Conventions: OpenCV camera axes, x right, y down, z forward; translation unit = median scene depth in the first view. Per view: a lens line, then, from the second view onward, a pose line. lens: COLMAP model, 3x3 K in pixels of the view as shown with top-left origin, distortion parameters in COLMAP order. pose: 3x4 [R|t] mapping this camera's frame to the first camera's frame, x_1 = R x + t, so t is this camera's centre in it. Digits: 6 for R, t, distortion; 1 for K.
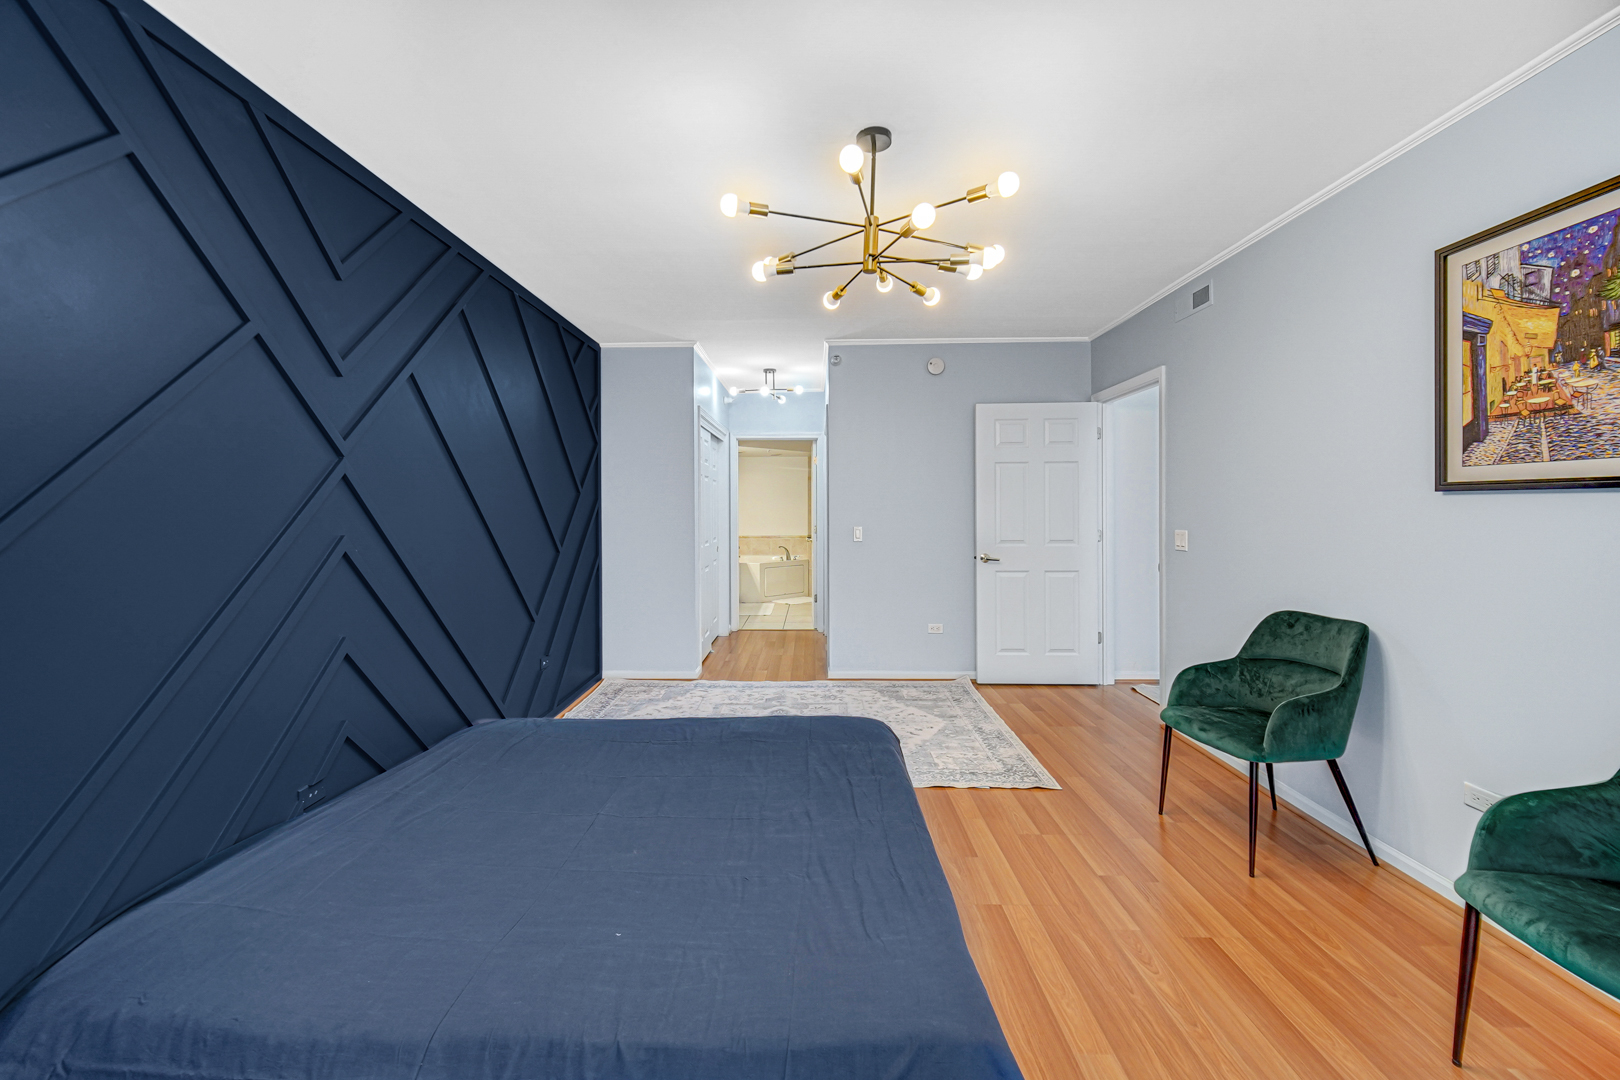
lens RADIAL K [[646.9, 0, 798.7], [0, 646.9, 529.1], [0, 0, 1]] dist [-0.001072, -0.000355]
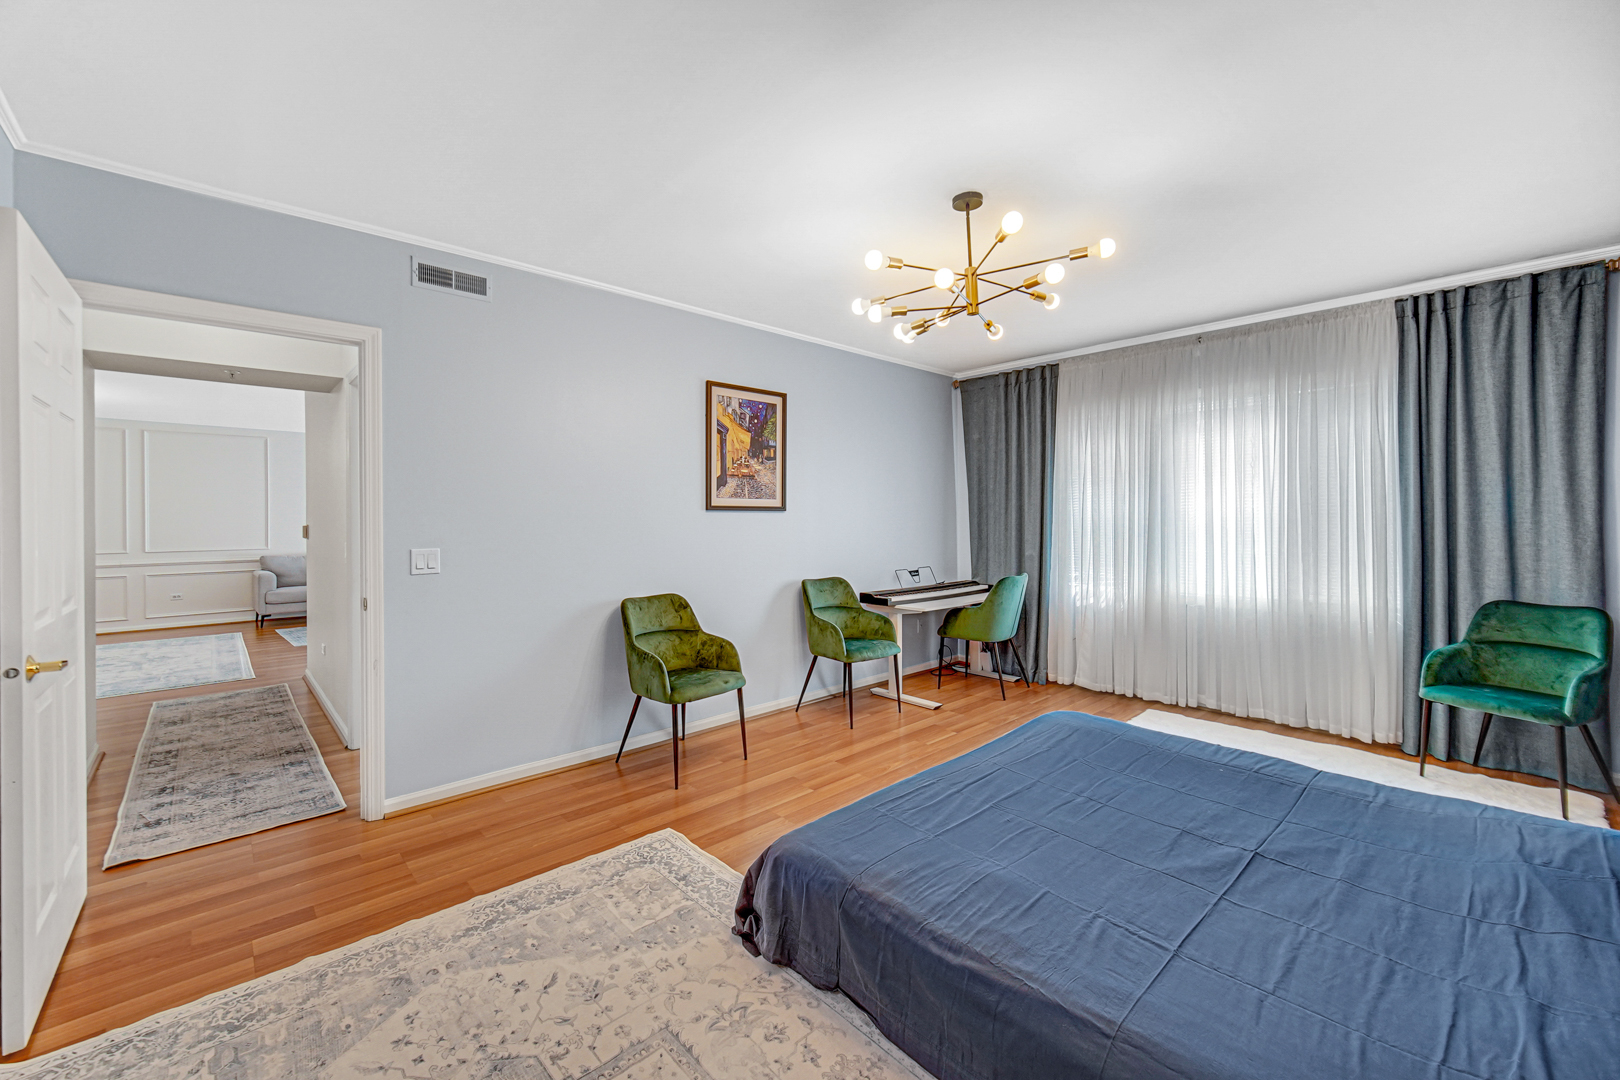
lens RADIAL K [[646.9, 0, 798.7], [0, 646.9, 529.1], [0, 0, 1]] dist [-0.001072, -0.000355]
pose [[-0.687829, -0.003493, 0.725864, -0.555920], [0.032899, 0.998811, 0.035982, -0.065378], [-0.725127, 0.048630, -0.686896, 2.175411]]
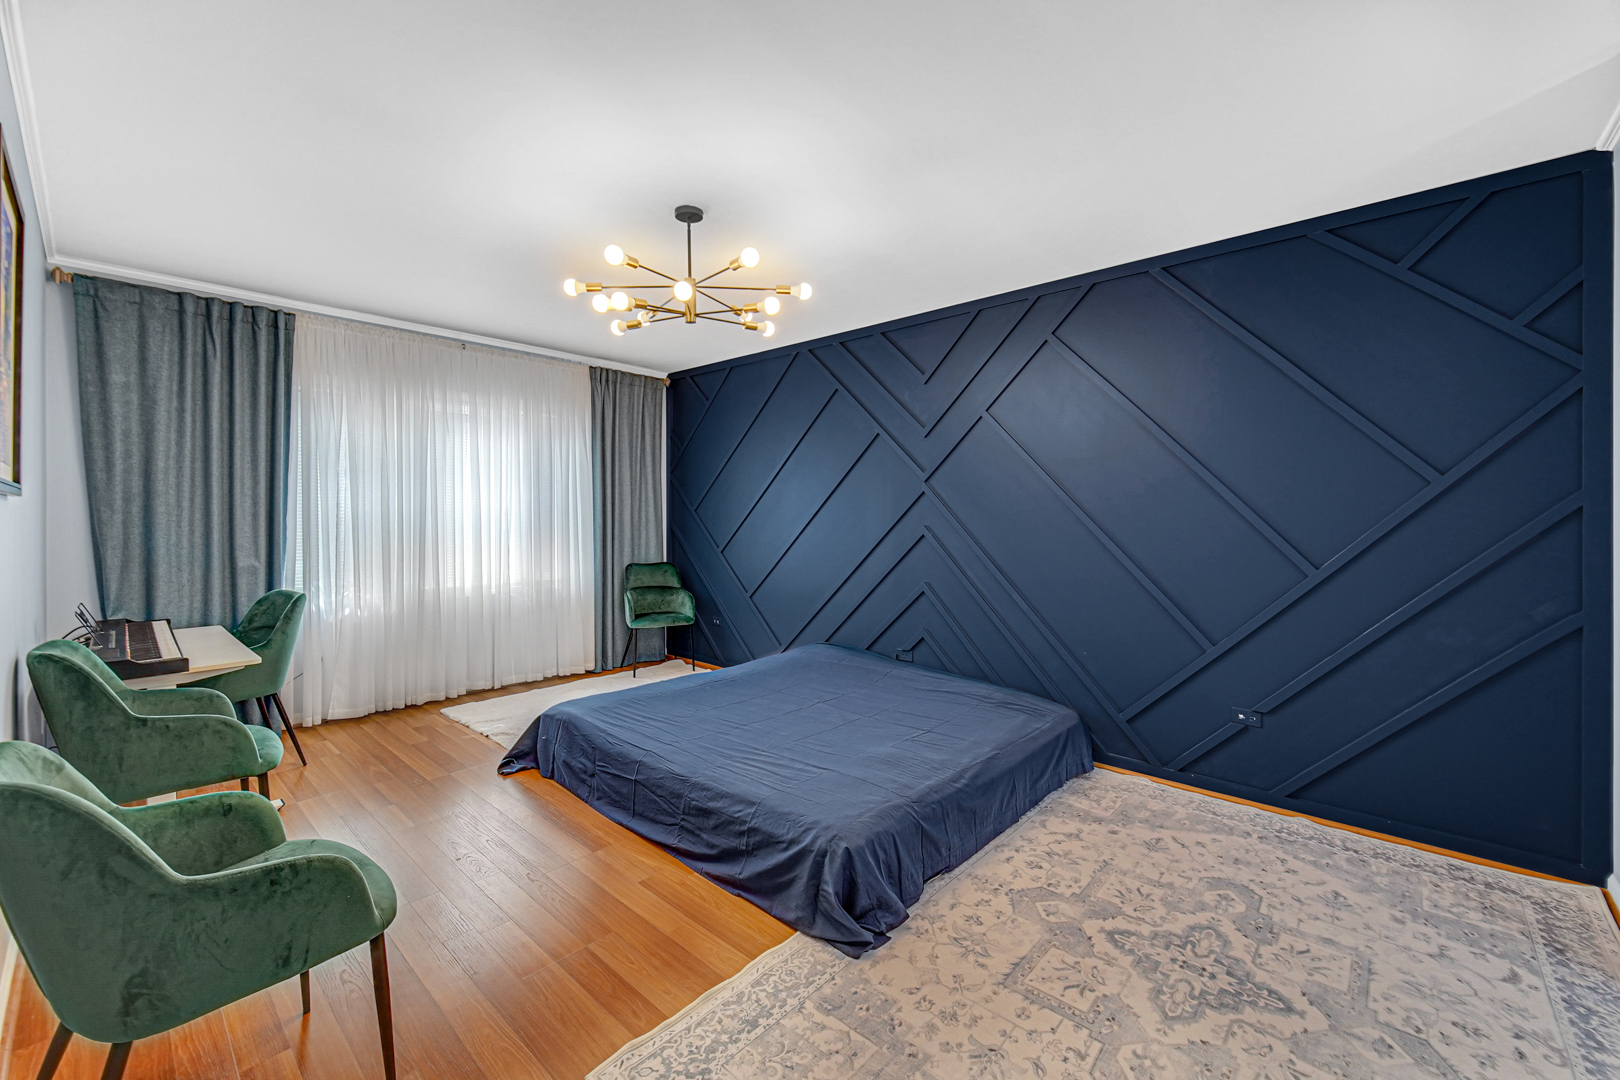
lens RADIAL K [[651.1, 0, 796.2], [0, 651.1, 516.2], [0, 0, 1]] dist [-0.000995, -0.000241]
pose [[-0.667893, 0.009426, -0.744198, 0.983366], [-0.020427, 0.999311, 0.030990, -0.069649], [0.743977, 0.035900, -0.667240, 2.126023]]
